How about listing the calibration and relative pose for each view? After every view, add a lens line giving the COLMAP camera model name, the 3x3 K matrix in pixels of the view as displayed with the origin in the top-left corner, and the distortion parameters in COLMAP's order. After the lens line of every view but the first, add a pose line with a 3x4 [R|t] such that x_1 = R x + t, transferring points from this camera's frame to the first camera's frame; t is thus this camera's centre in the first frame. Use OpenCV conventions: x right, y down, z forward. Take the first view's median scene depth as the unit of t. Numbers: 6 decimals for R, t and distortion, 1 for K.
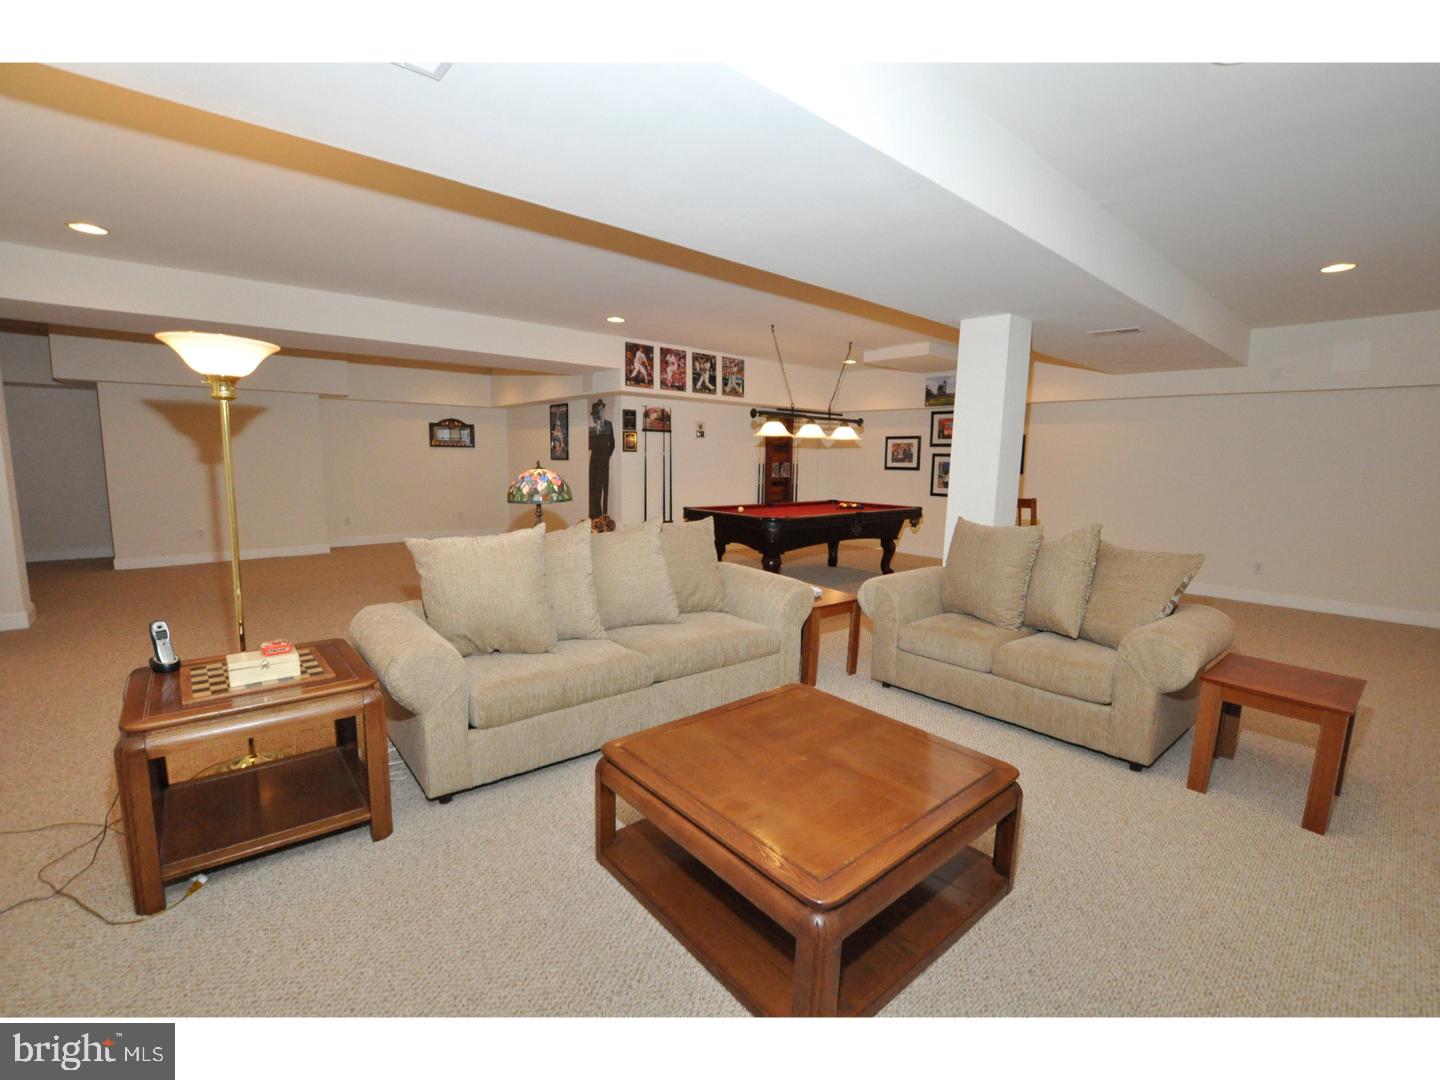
lens RADIAL K [[631.3, 0, 721.6], [0, 631.3, 543.2], [0, 0, 1]] dist [-0.031431, 0.003116]
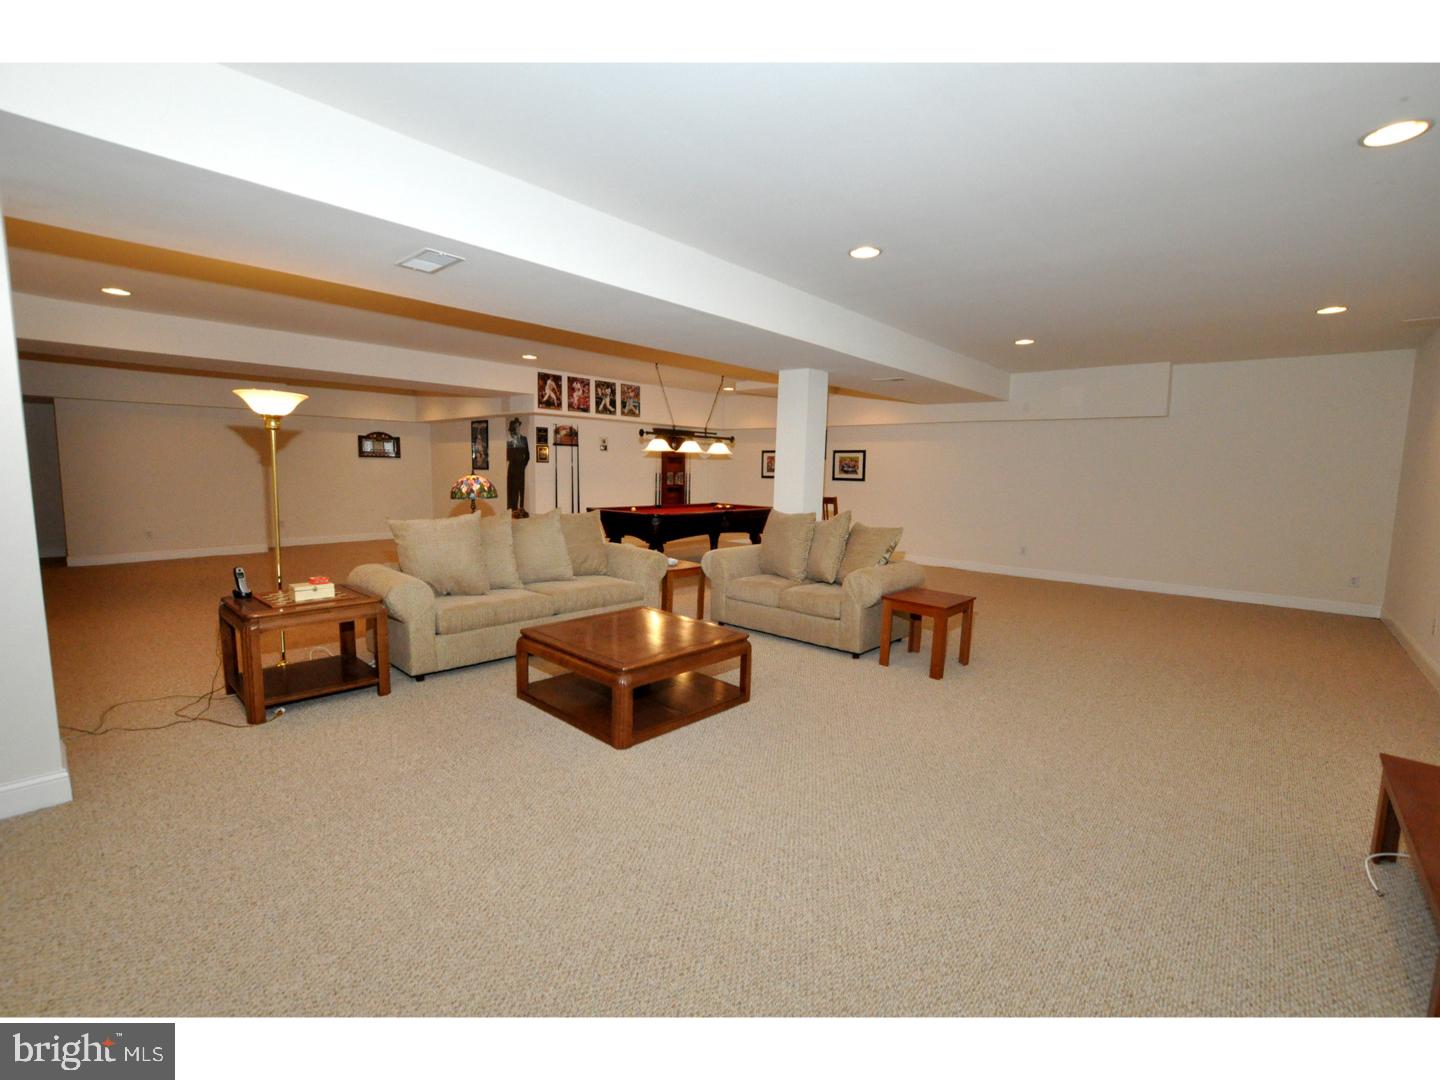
lens RADIAL K [[631.3, 0, 719.7], [0, 631.3, 539.9], [0, 0, 1]] dist [-0.031431, 0.003116]
pose [[0.992445, -0.010152, 0.122273, 0.079166], [0.012747, 0.999709, -0.020460, 0.058469], [-0.122030, 0.021864, 0.992286, -0.430091]]
